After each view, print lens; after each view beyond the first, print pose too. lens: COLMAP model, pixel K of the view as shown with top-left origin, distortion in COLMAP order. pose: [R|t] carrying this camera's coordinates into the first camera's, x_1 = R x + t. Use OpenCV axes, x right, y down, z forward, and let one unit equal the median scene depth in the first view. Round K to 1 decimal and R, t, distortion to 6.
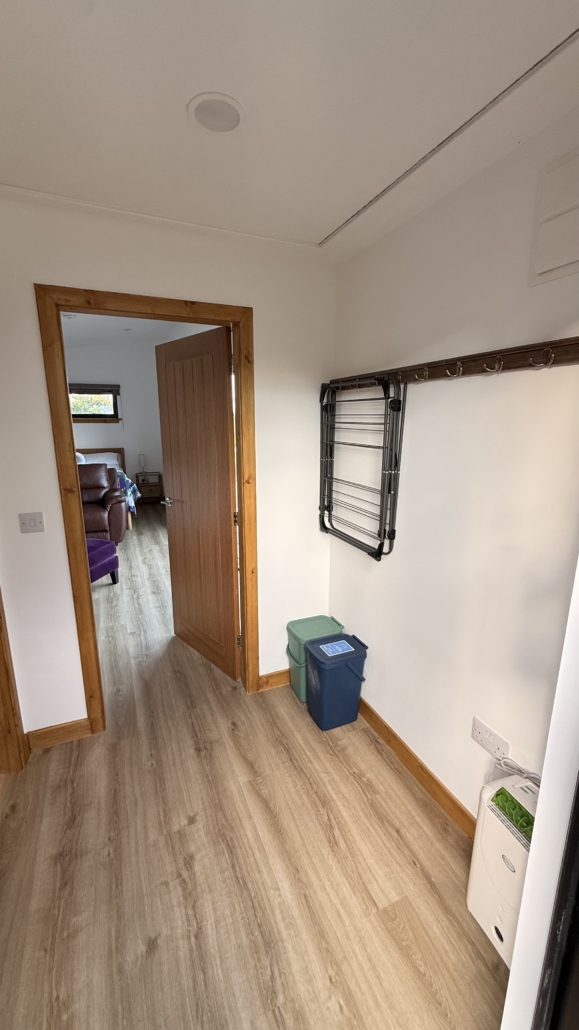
lens RADIAL K [[412.2, 0, 290.5], [0, 412.2, 513.8], [0, 0, 1]] dist [0.000739, 0.000031]
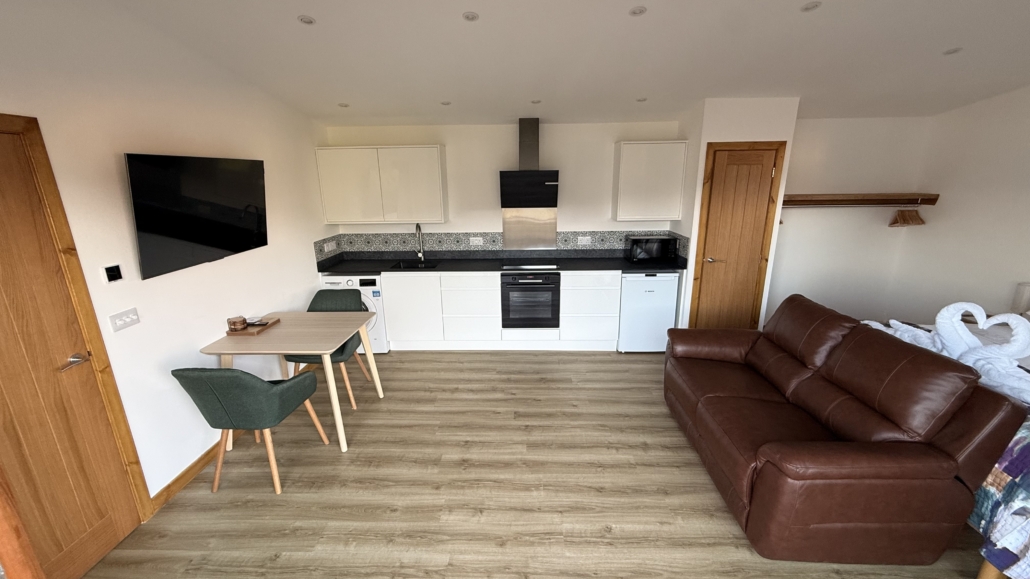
lens RADIAL K [[412.2, 0, 512.9], [0, 412.2, 288.7], [0, 0, 1]] dist [0.000739, 0.000031]
pose [[-0.422395, 0.248239, -0.871757, -0.057767], [-0.185497, 0.917737, 0.351212, -0.332000], [0.887228, 0.310058, -0.341600, 1.139138]]
